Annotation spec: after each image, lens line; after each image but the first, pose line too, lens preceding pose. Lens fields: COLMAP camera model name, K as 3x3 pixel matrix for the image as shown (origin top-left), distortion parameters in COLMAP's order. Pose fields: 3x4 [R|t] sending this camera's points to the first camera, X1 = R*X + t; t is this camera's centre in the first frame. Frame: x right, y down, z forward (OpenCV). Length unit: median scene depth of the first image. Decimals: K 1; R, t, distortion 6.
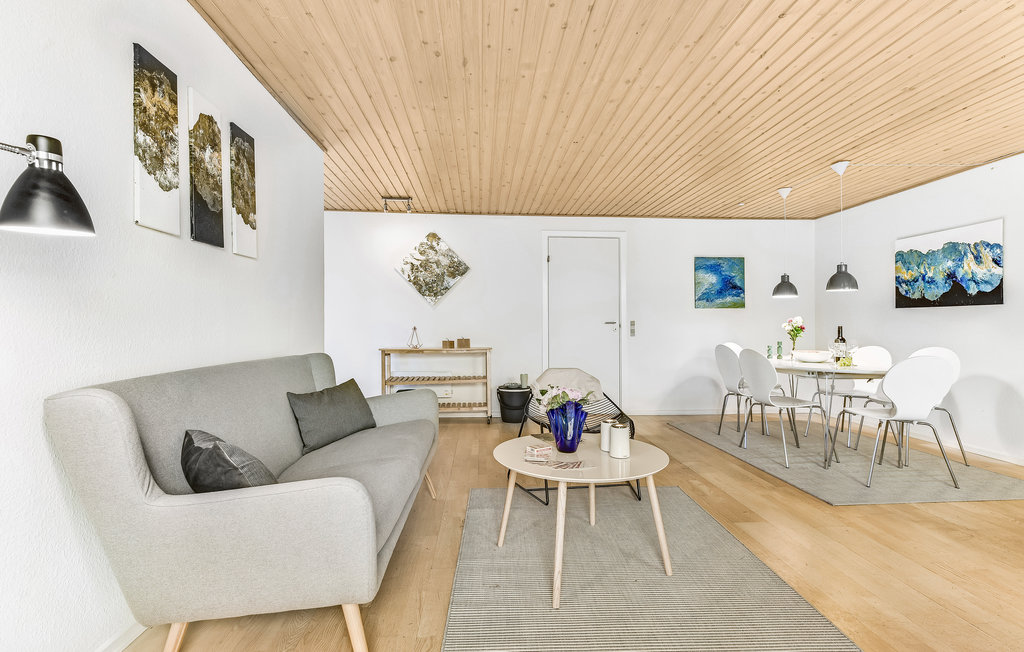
lens RADIAL K [[457.2, 0, 512.0], [0, 457.2, 326.0], [0, 0, 1]] dist [-0.000021, -0.000125]
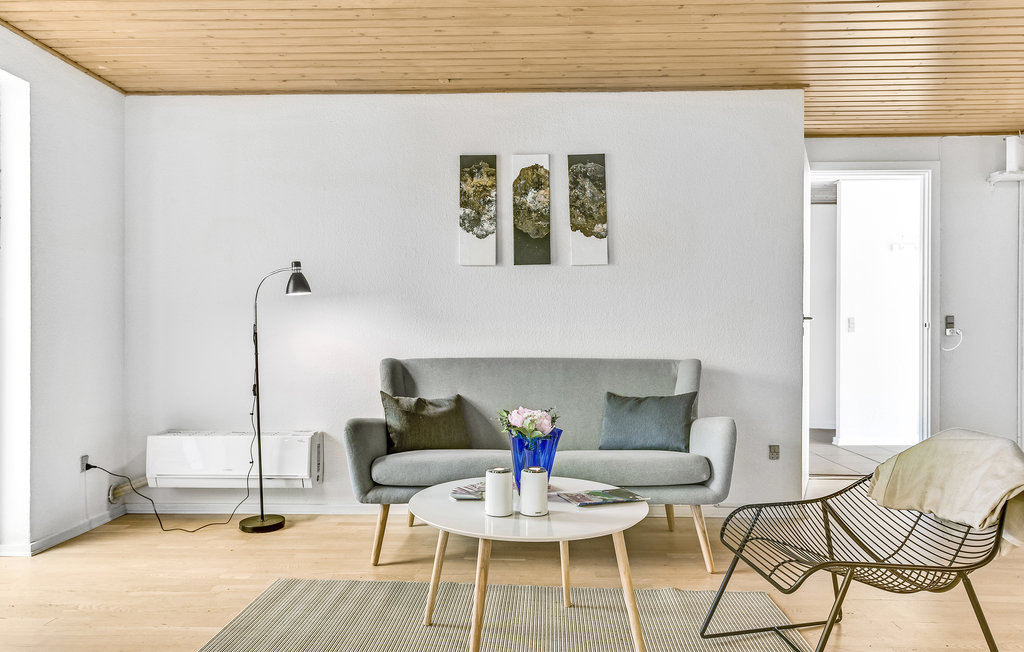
lens RADIAL K [[701.6, 0, 512.0], [0, 701.6, 326.0], [0, 0, 1]] dist [-0.001089, 0.000235]
pose [[-0.119407, -0.002492, -0.992842, 1.513838], [-0.003039, 0.999993, -0.002144, -0.001071], [0.992841, 0.002761, -0.119414, 1.357376]]
